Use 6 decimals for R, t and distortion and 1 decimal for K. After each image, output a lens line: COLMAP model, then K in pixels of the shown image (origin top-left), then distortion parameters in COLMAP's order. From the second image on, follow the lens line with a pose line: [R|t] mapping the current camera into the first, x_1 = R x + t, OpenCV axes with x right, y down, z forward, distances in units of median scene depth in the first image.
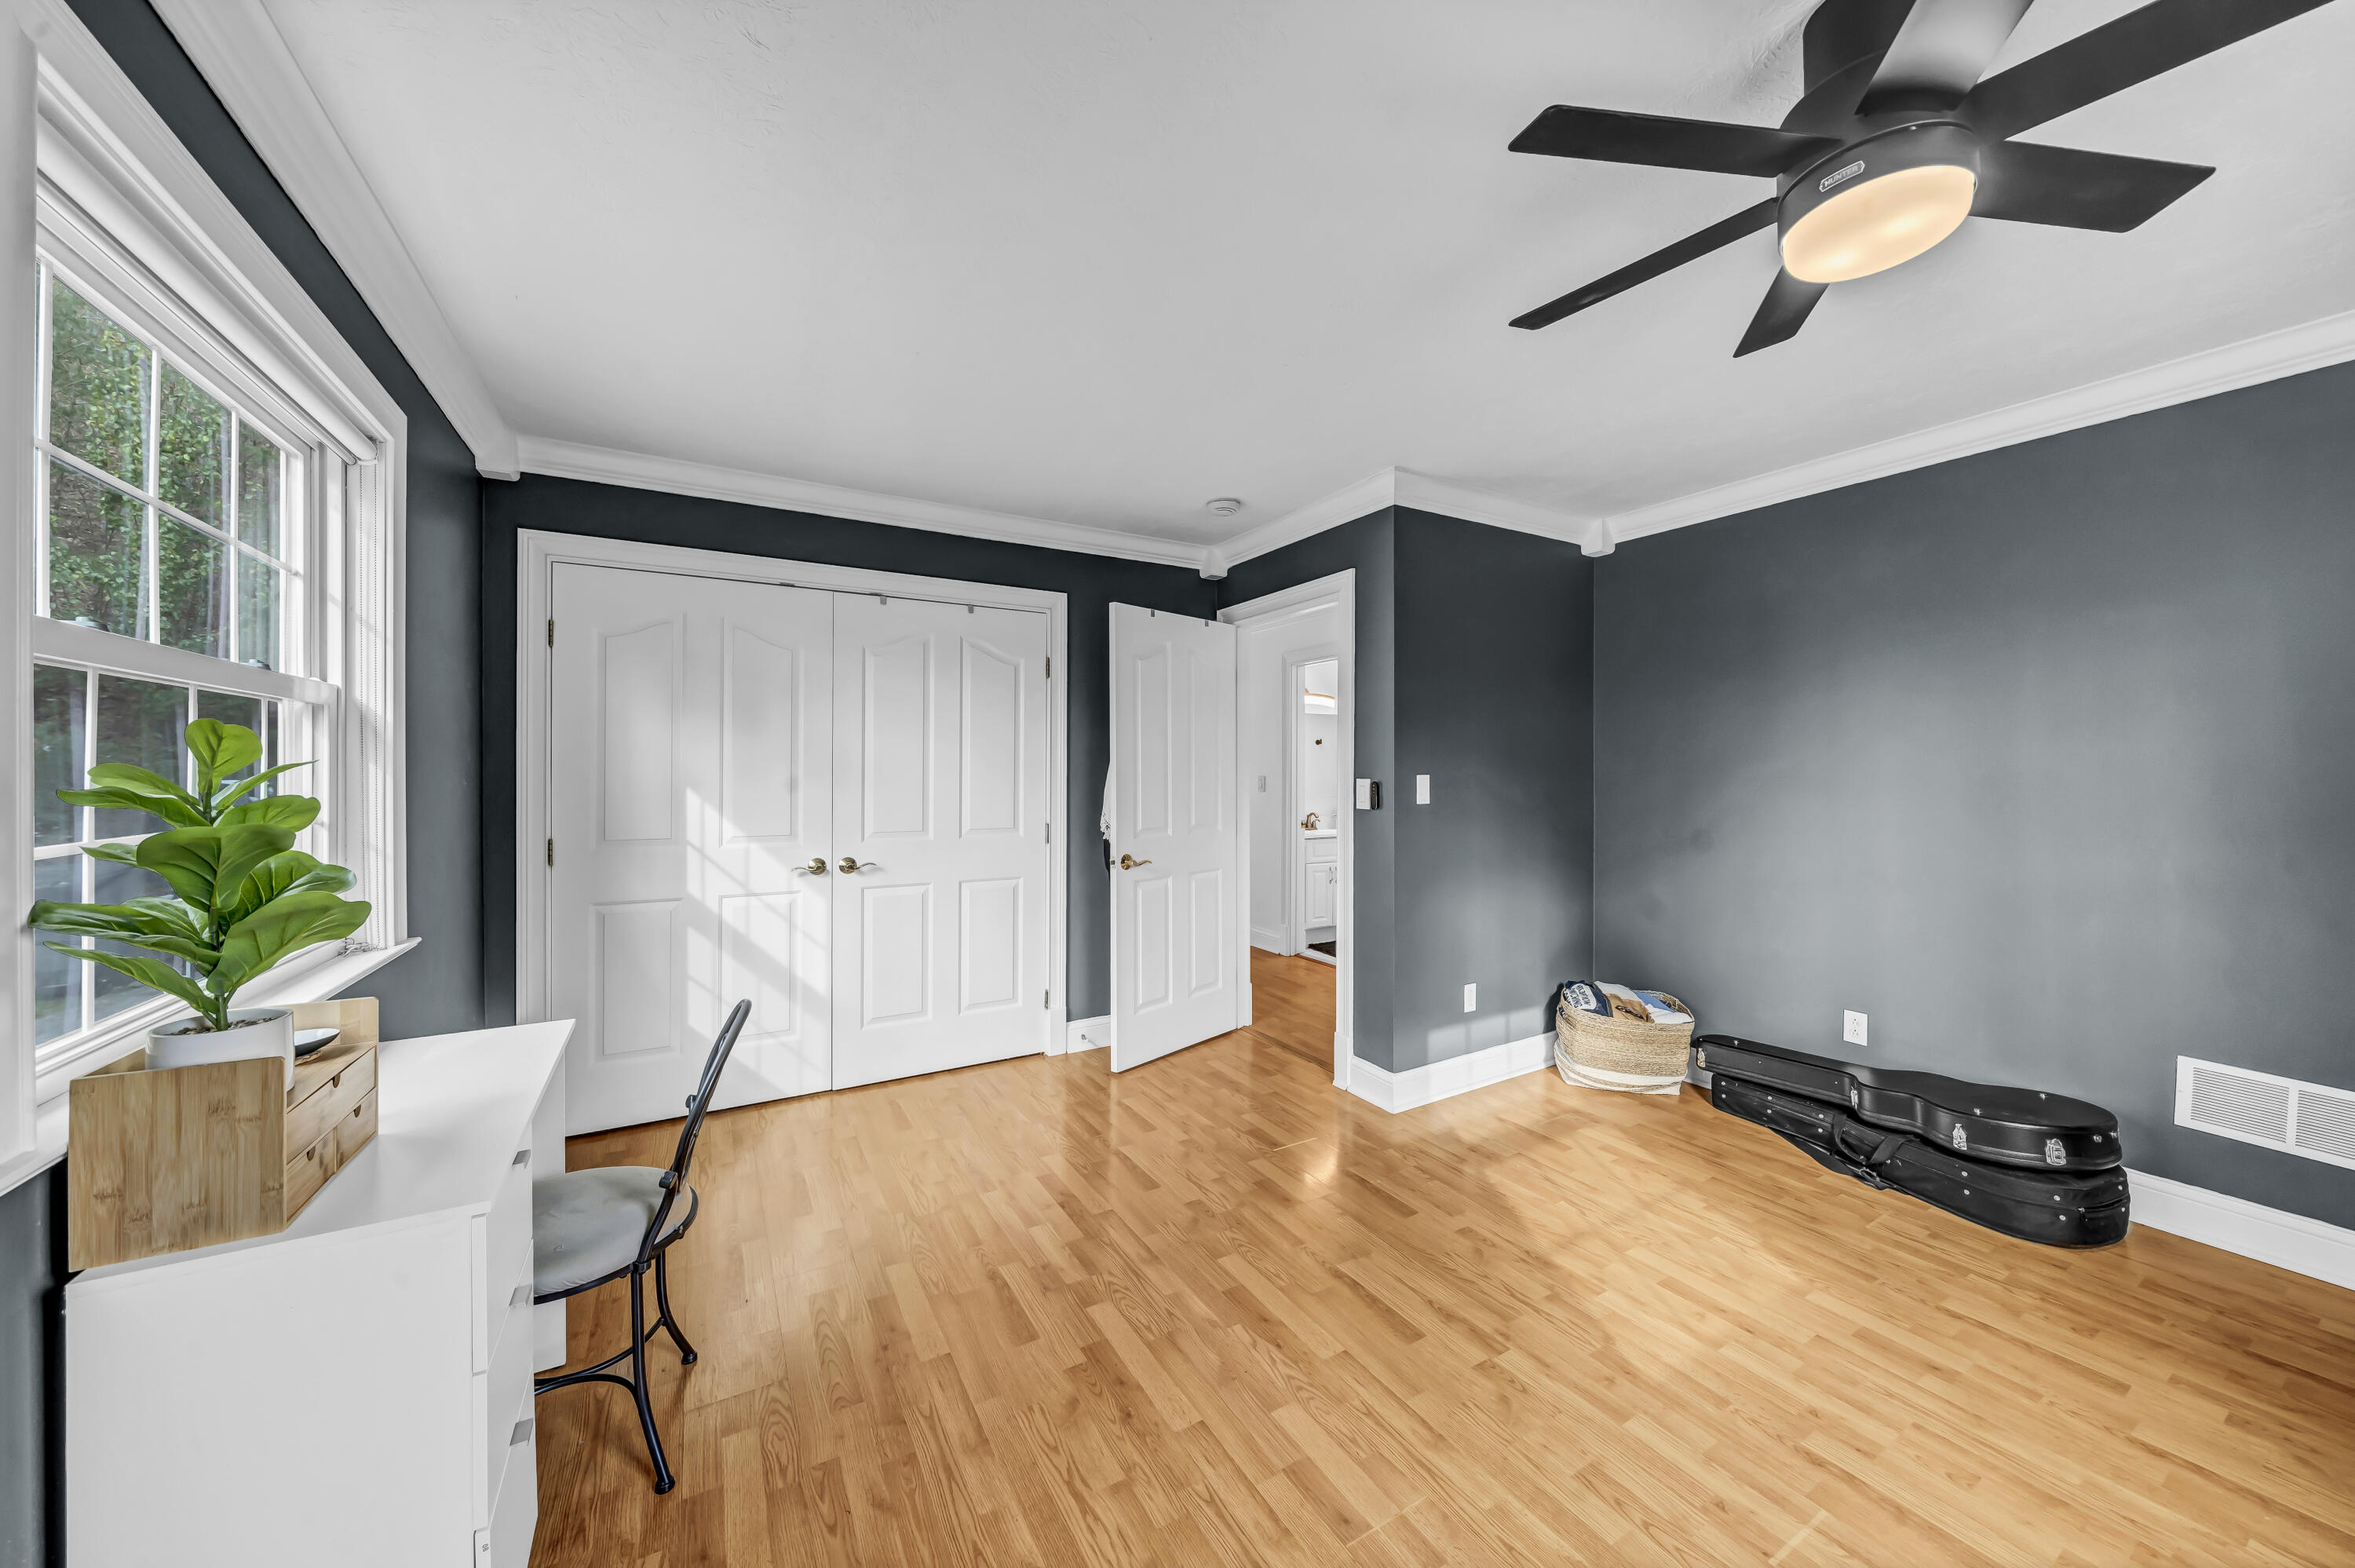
lens RADIAL K [[825.7, 0, 1177.5], [0, 825.7, 784.0], [0, 0, 1]] dist [-0.009740, -0.000165]
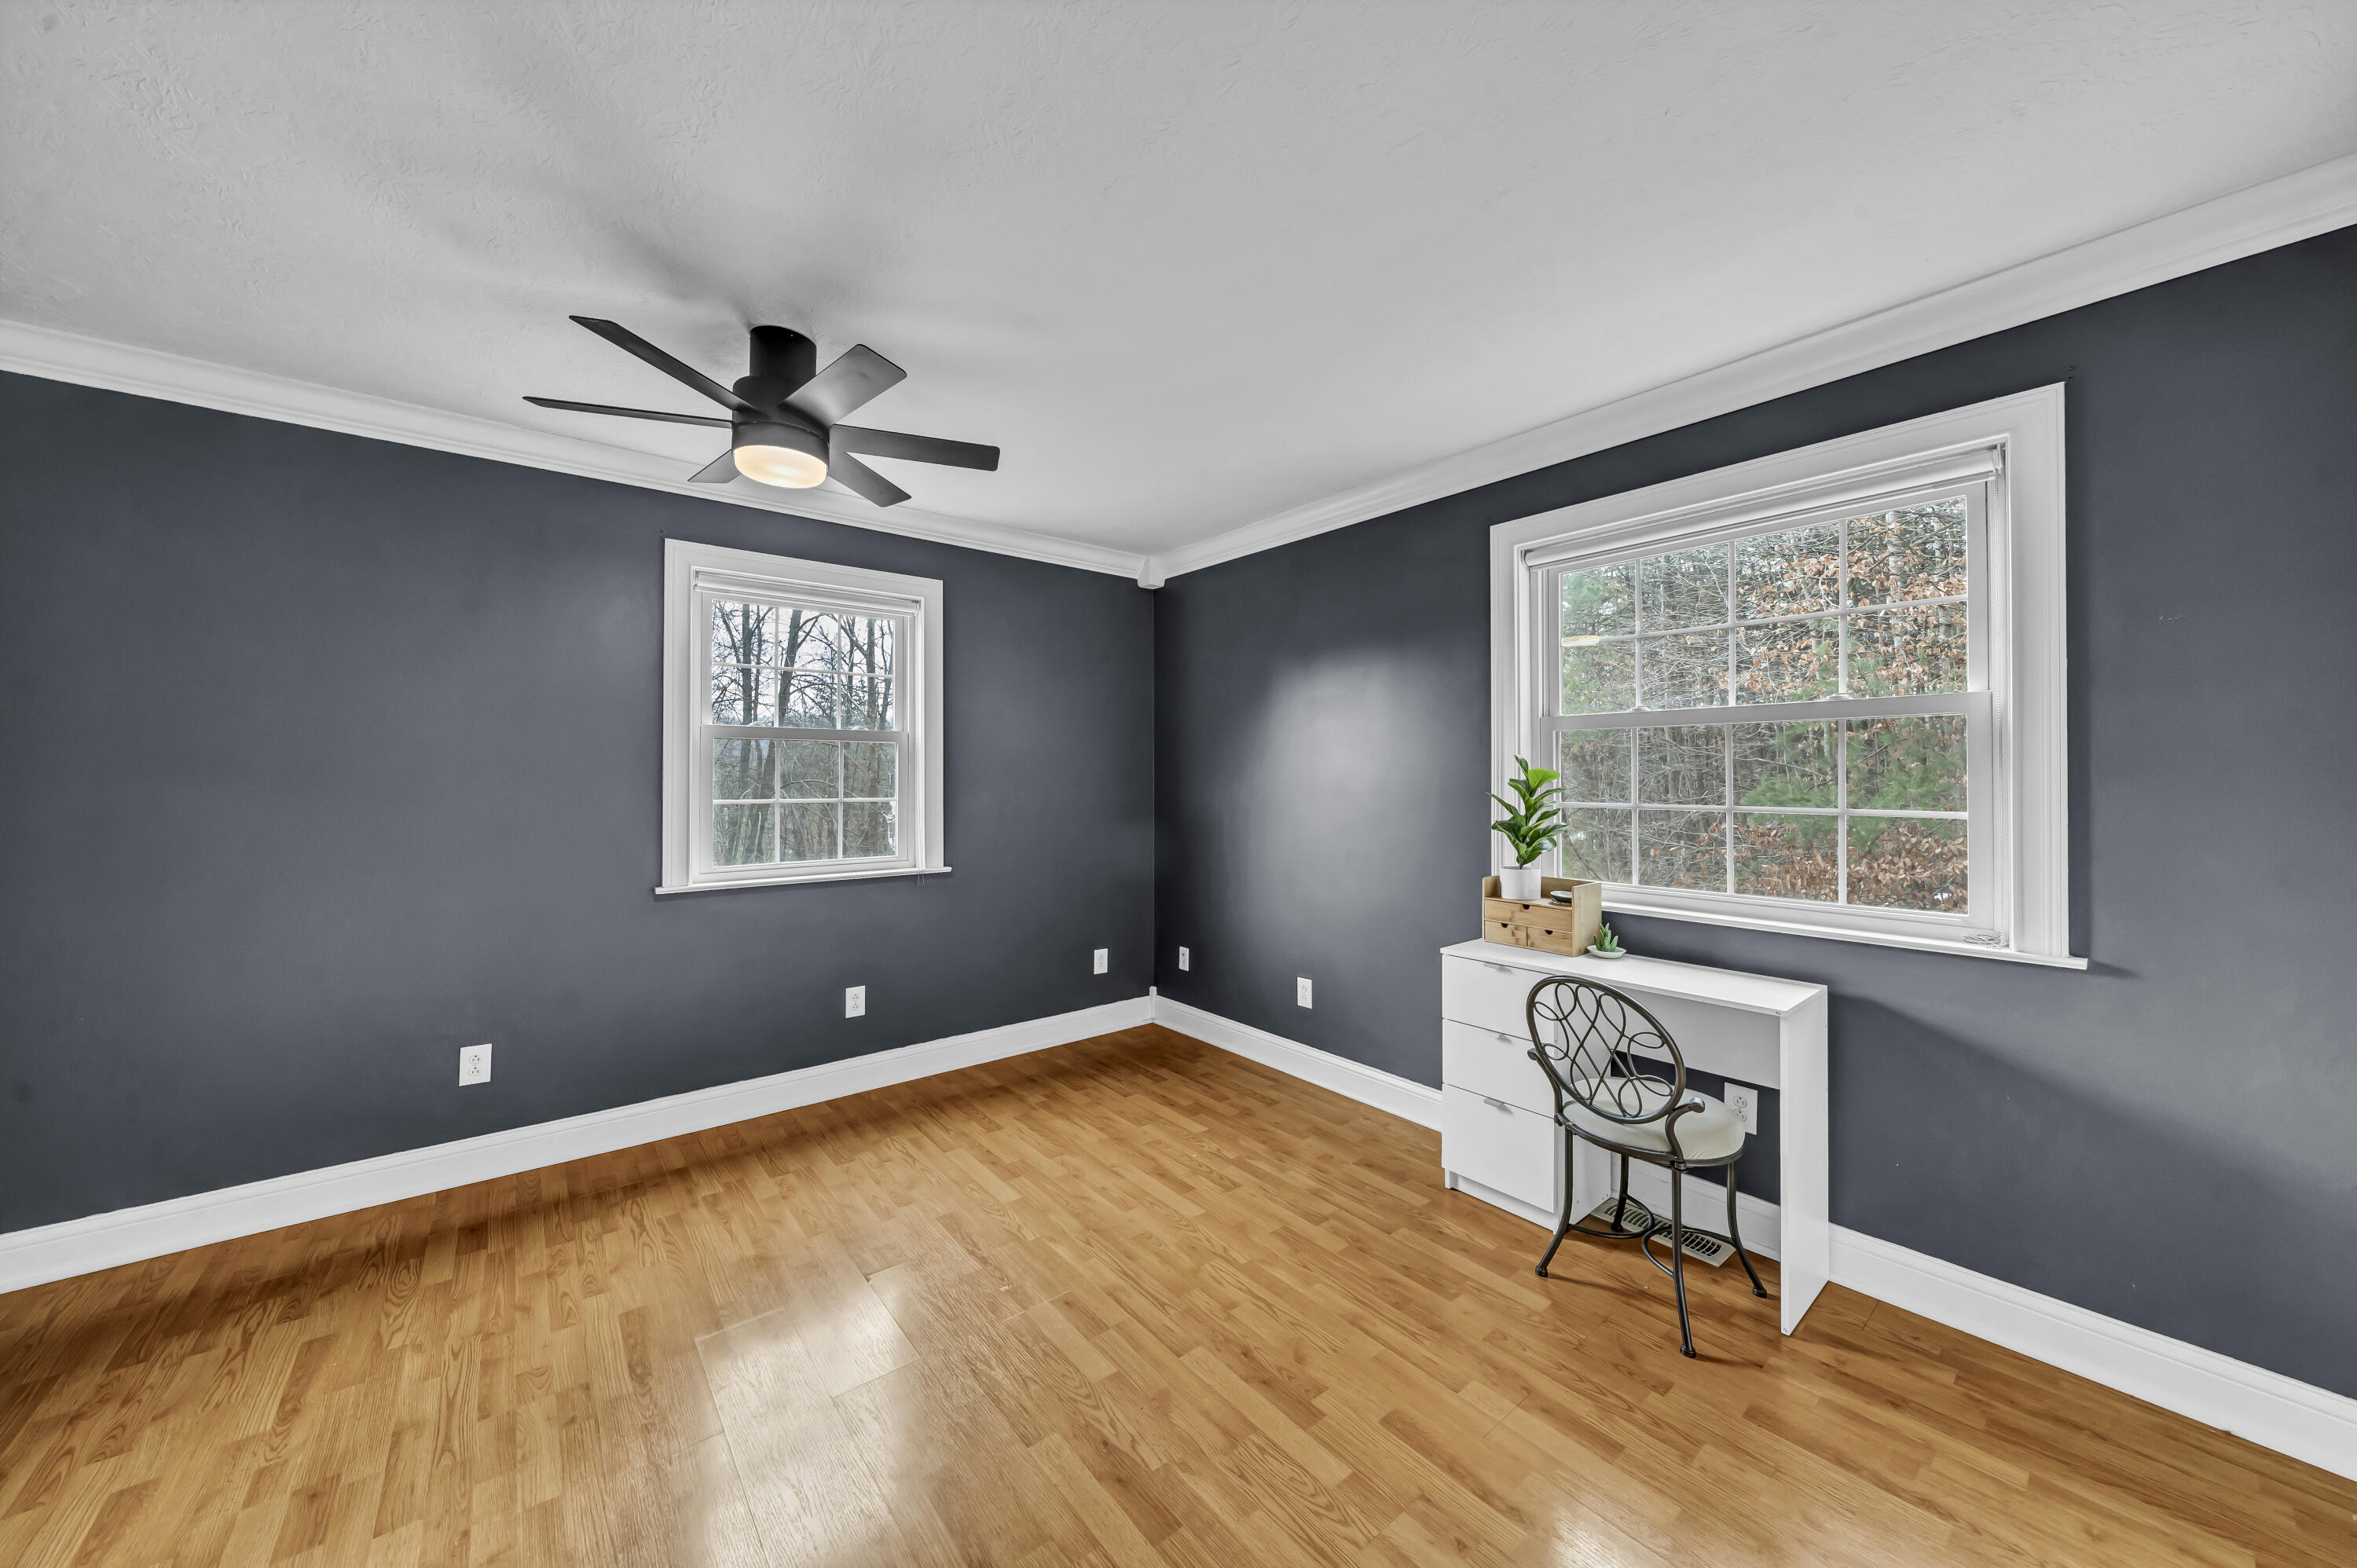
lens RADIAL K [[826.5, 0, 1178.5], [0, 826.5, 784.0], [0, 0, 1]] dist [-0.009740, -0.000165]
pose [[-0.987608, 0.002373, -0.156922, 0.193120], [-0.000991, 0.999771, 0.021355, -0.024829], [0.156936, 0.021246, -0.987380, 1.973040]]
